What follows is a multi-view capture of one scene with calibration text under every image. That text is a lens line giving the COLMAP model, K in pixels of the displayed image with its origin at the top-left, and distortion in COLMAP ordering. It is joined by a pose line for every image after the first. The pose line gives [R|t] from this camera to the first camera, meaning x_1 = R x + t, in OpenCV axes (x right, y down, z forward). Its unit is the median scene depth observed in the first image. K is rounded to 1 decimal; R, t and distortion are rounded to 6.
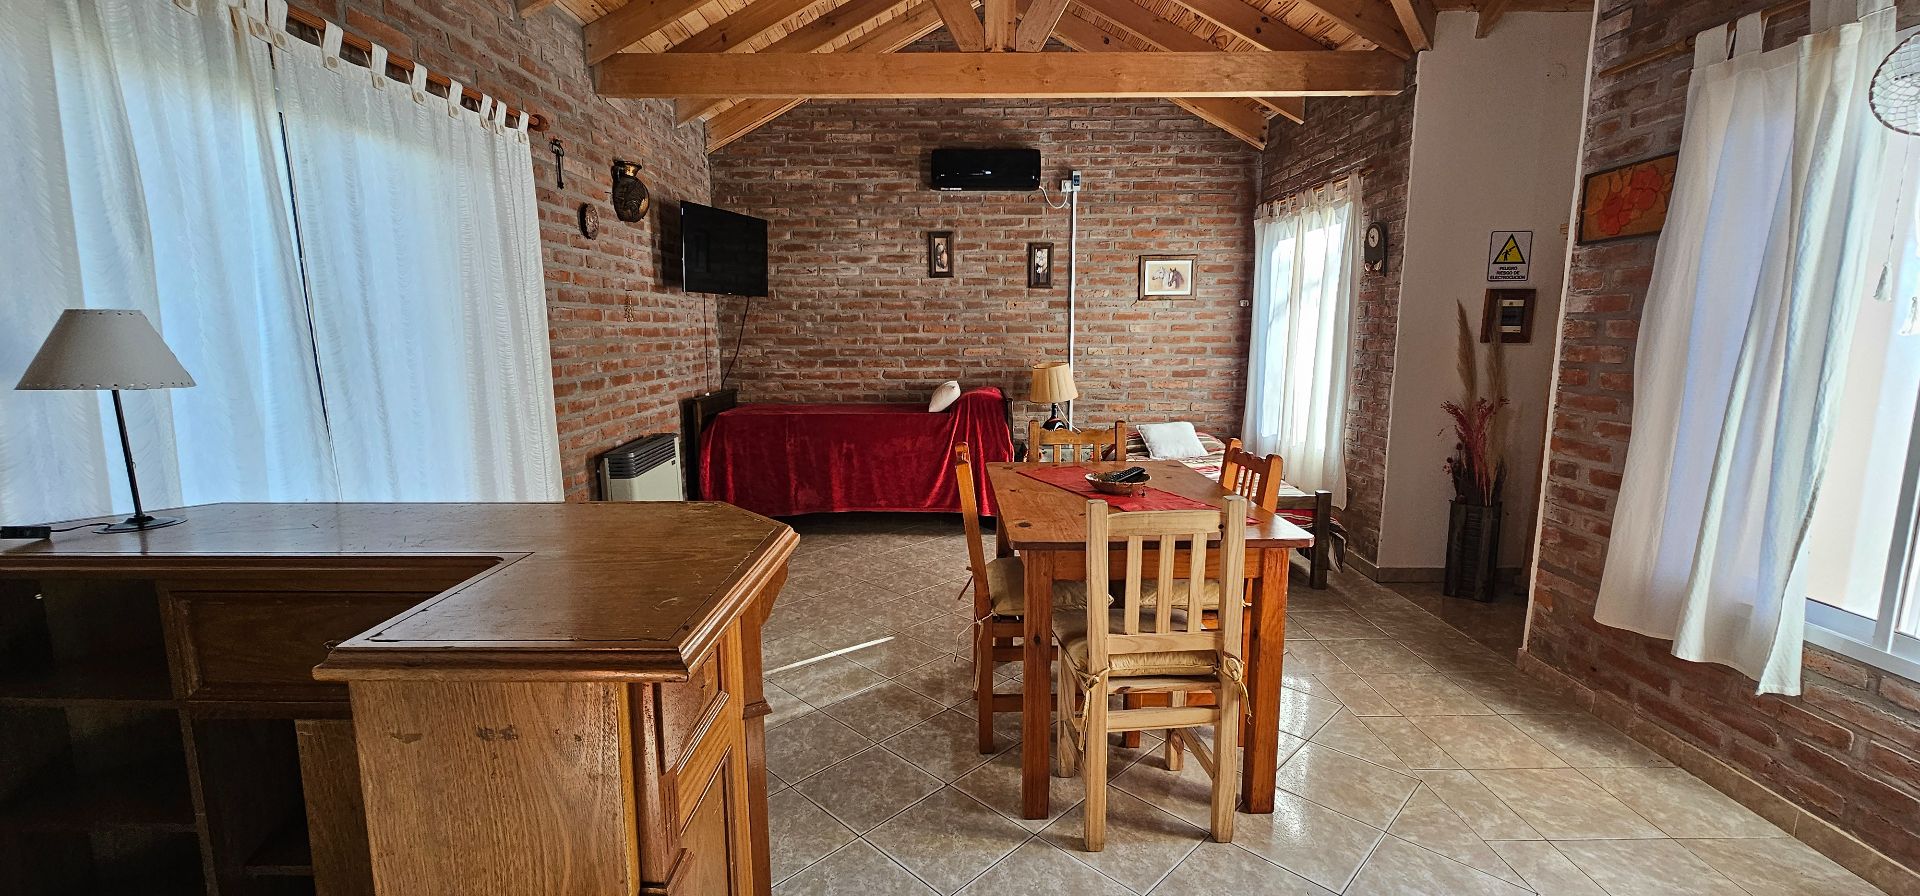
lens RADIAL K [[780.0, 0, 954.5], [0, 780.0, 455.3], [0, 0, 1]] dist [0.001670, -0.000997]
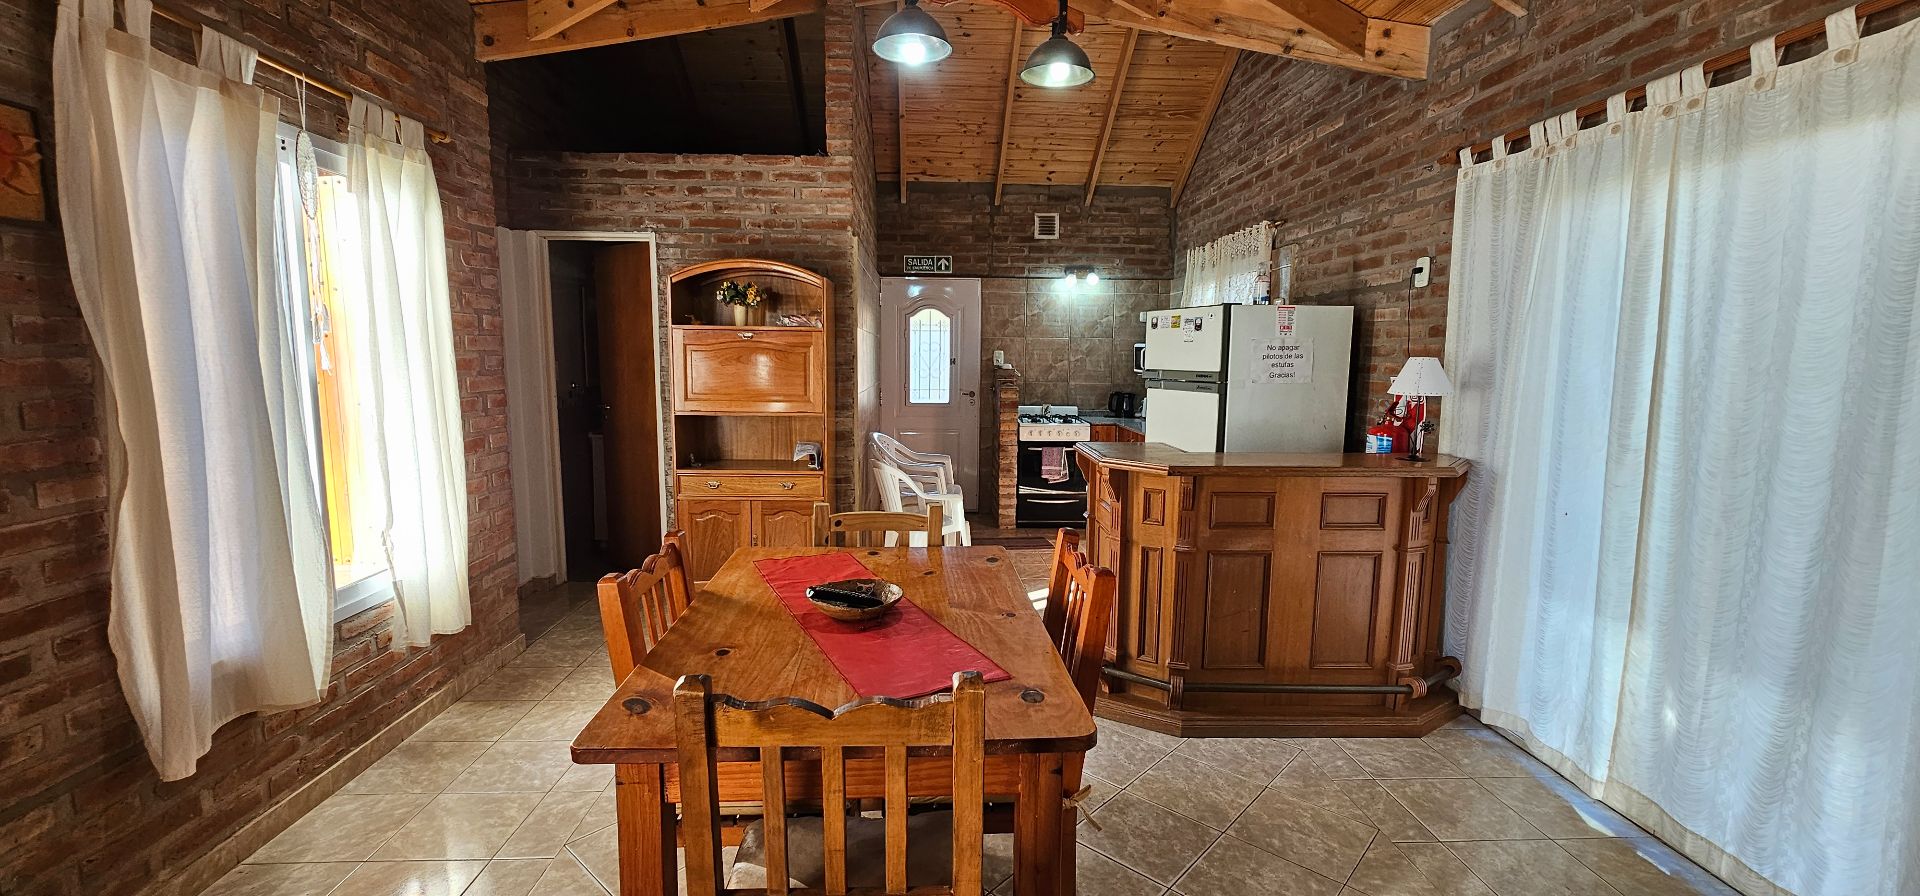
lens RADIAL K [[780.0, 0, 951.1], [0, 780.0, 452.0], [0, 0, 1]] dist [0.001670, -0.000997]
pose [[-0.998923, 0.002680, -0.046312, 0.144828], [-0.010550, 0.959050, 0.283039, -0.257692], [0.045174, 0.283223, -0.957990, 1.493866]]
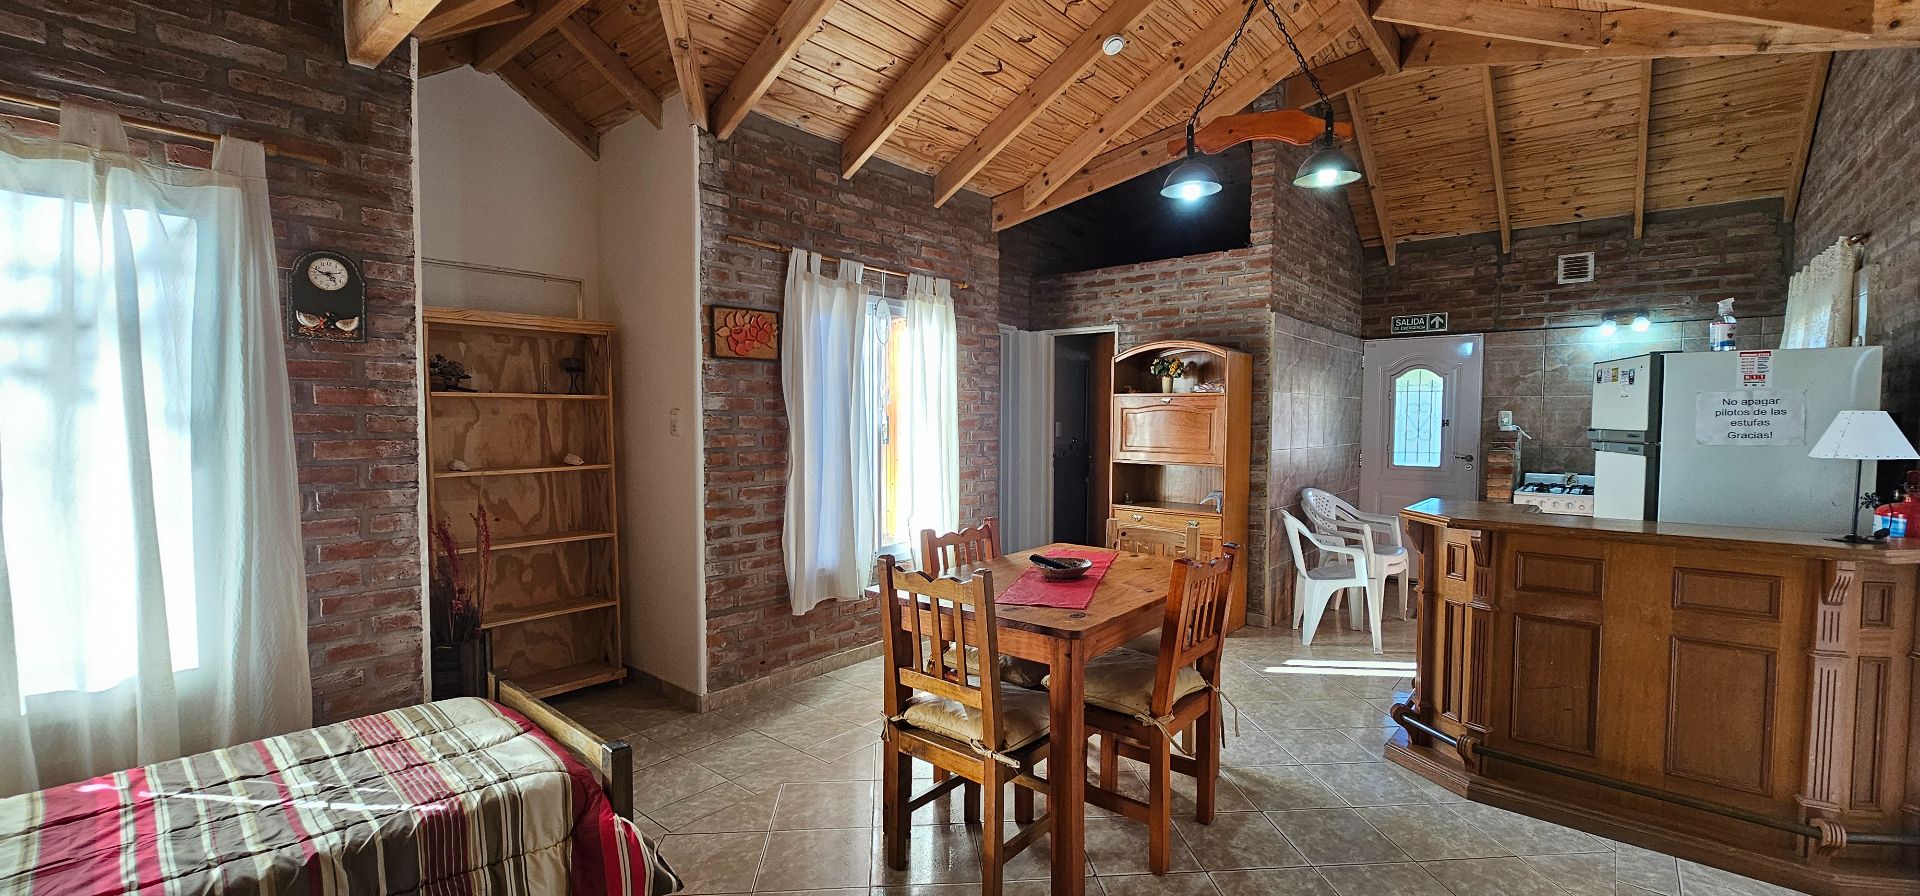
lens RADIAL K [[780.0, 0, 958.4], [0, 780.0, 454.9], [0, 0, 1]] dist [0.001670, -0.000997]
pose [[-0.766399, -0.028202, 0.641745, -0.327961], [0.104588, 0.980227, 0.167980, -0.281721], [-0.633793, 0.195859, -0.748295, 1.708409]]
